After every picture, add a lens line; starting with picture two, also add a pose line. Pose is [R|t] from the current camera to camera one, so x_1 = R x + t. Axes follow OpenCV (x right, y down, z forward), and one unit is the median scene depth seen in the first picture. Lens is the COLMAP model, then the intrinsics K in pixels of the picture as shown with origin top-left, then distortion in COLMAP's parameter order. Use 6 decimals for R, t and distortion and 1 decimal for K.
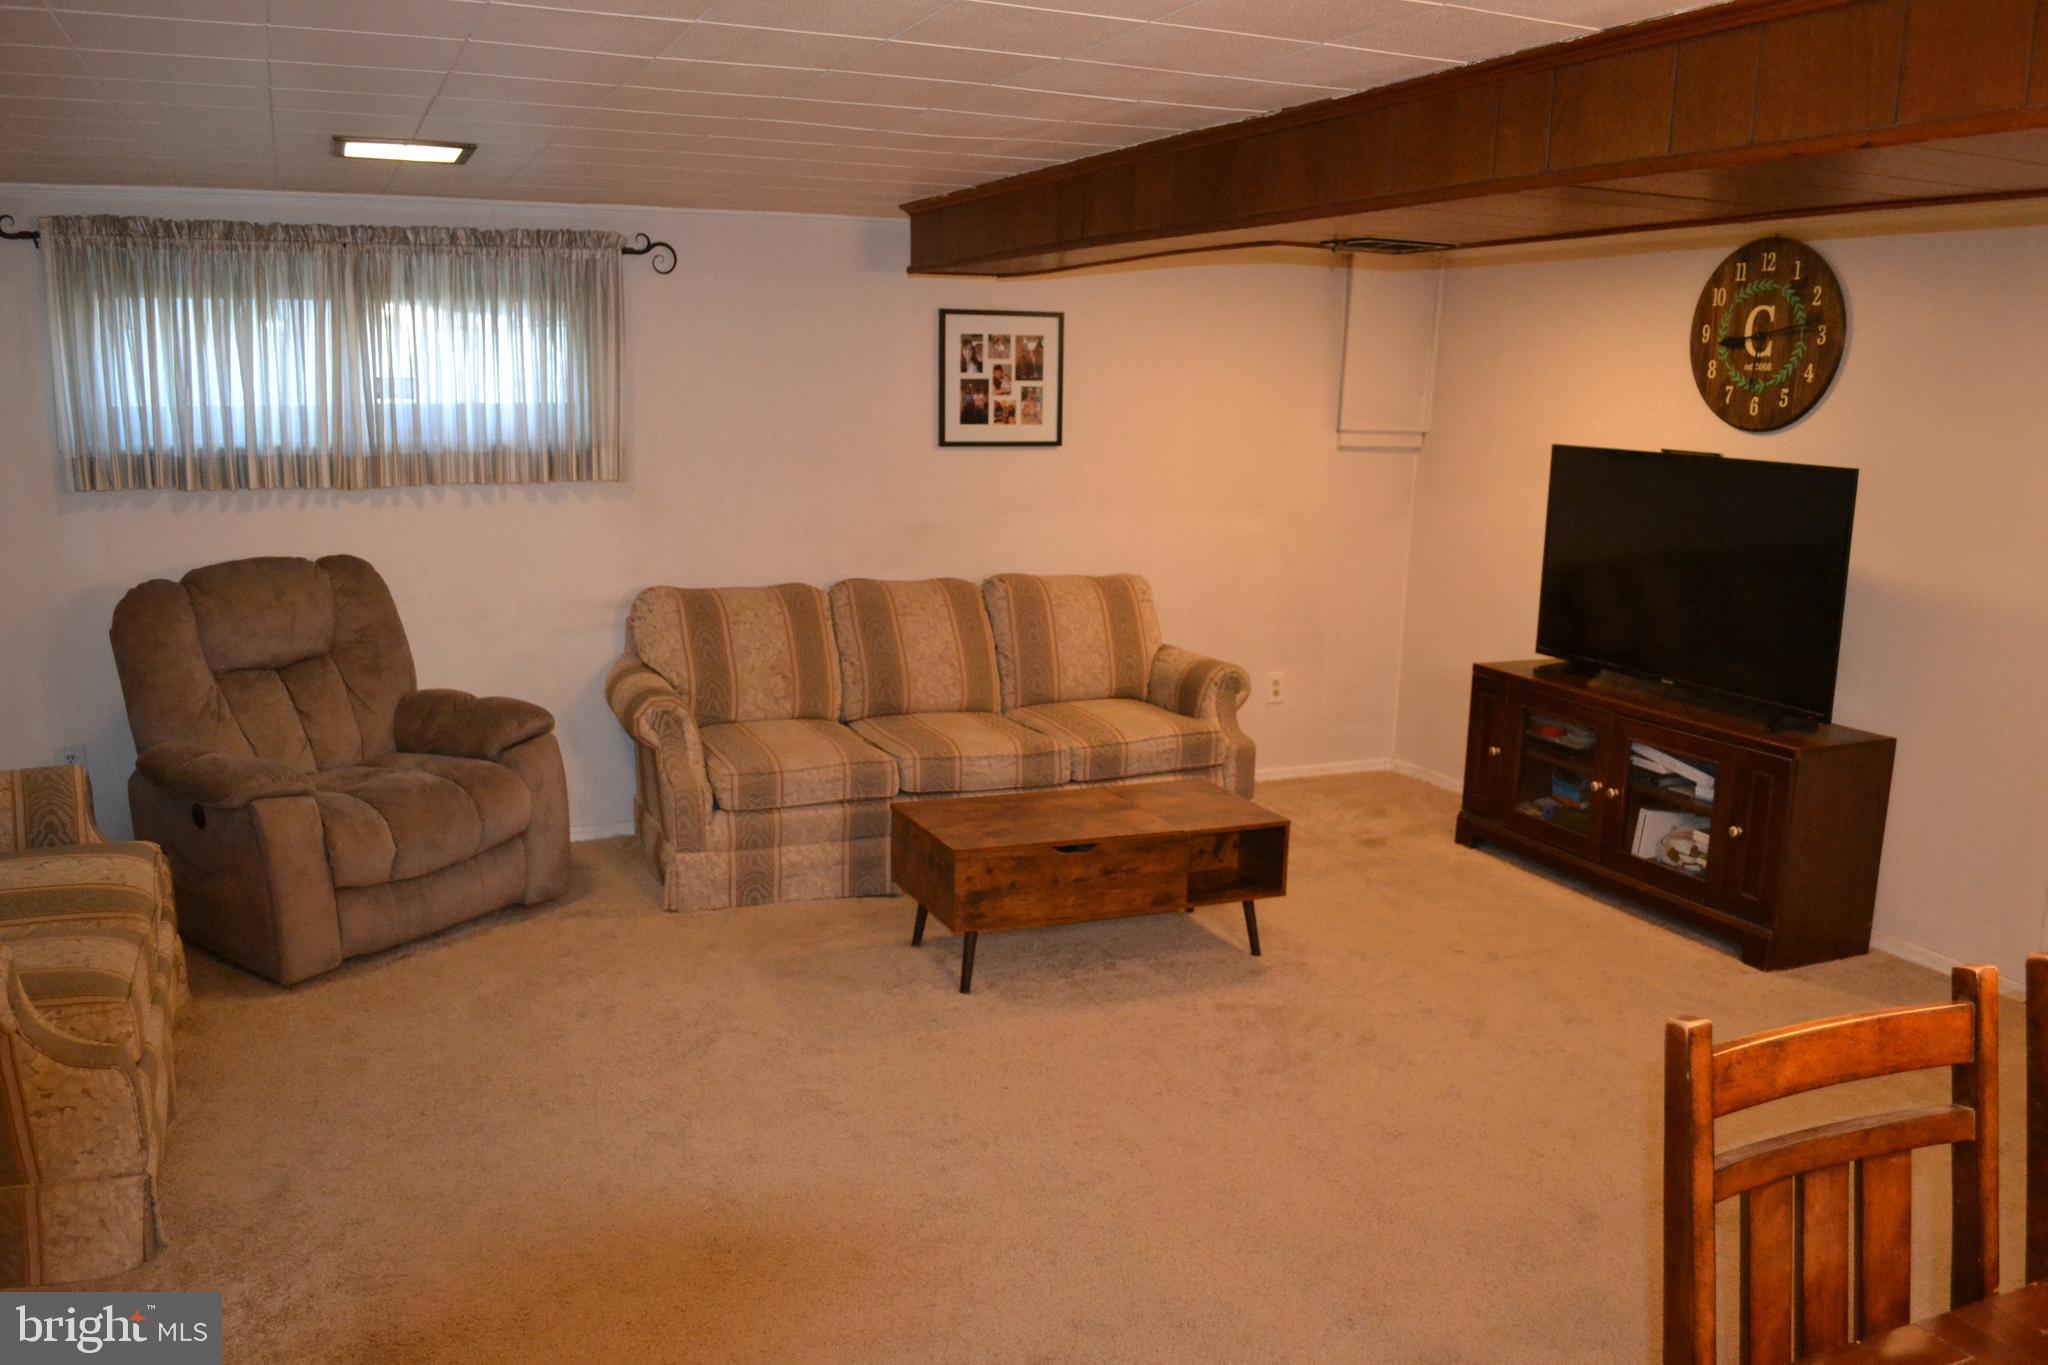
lens RADIAL K [[1679.2, 0, 1024.0], [0, 1679.2, 682.5], [0, 0, 1]] dist [-0.071294, -0.001084]
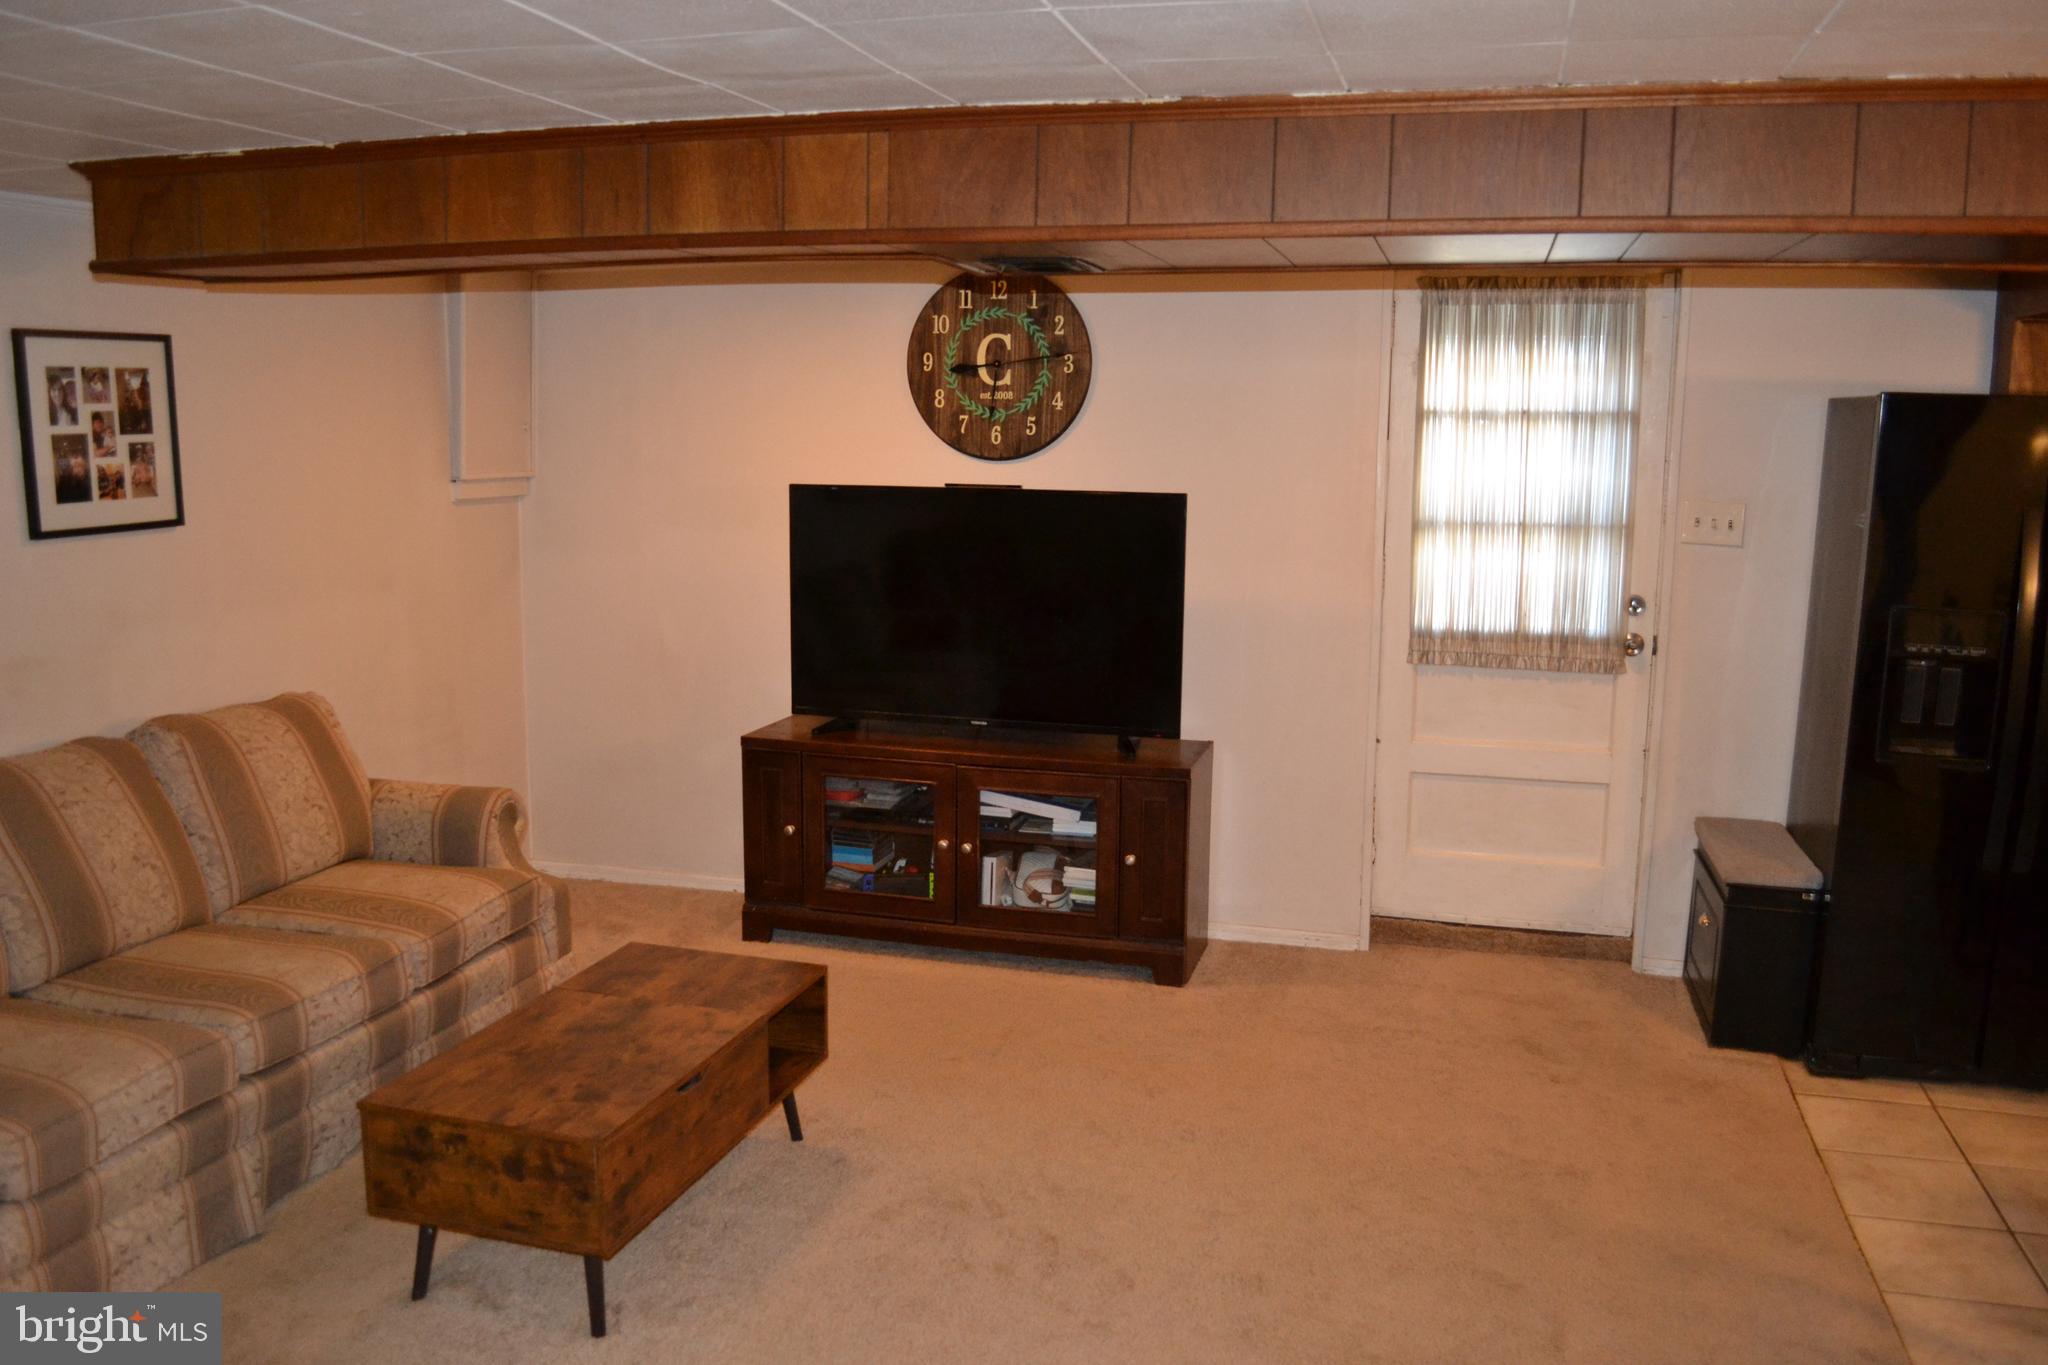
lens RADIAL K [[1679.2, 0, 1024.0], [0, 1679.2, 682.5], [0, 0, 1]] dist [-0.071294, -0.001084]
pose [[0.637835, -0.138335, 0.757647, -0.328053], [0.145292, 0.987686, 0.058021, -0.075299], [-0.756344, 0.073072, 0.650080, 0.338675]]
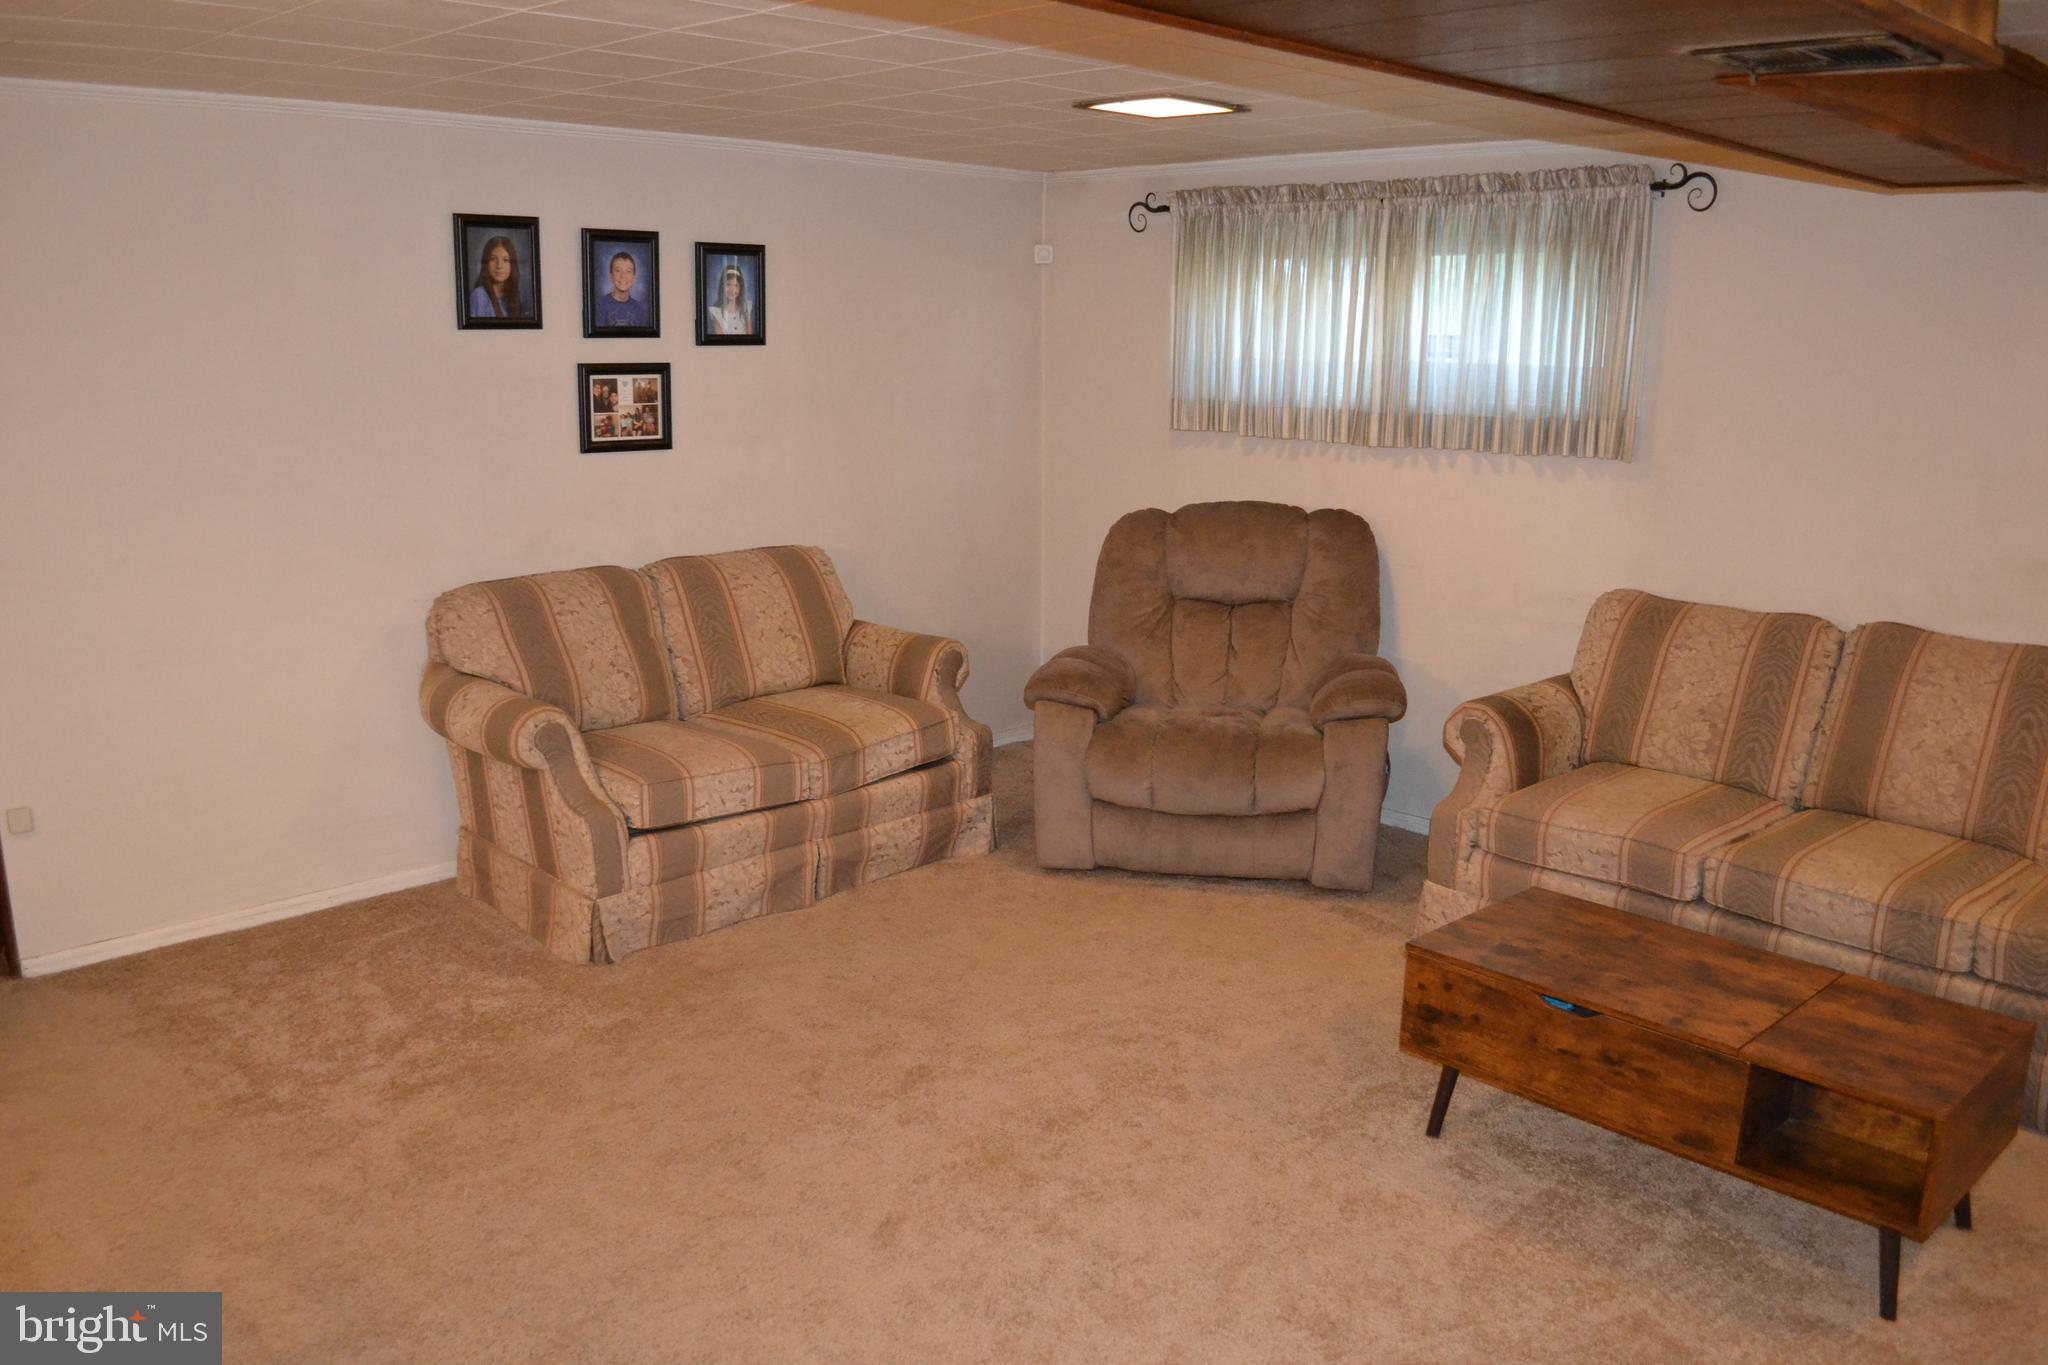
lens RADIAL K [[1679.2, 0, 1024.0], [0, 1679.2, 682.5], [0, 0, 1]] dist [-0.071294, -0.001084]
pose [[0.359435, 0.179808, -0.915683, 0.452602], [-0.179941, 0.976200, 0.121058, -0.059992], [0.915657, 0.121257, 0.383235, 0.426149]]
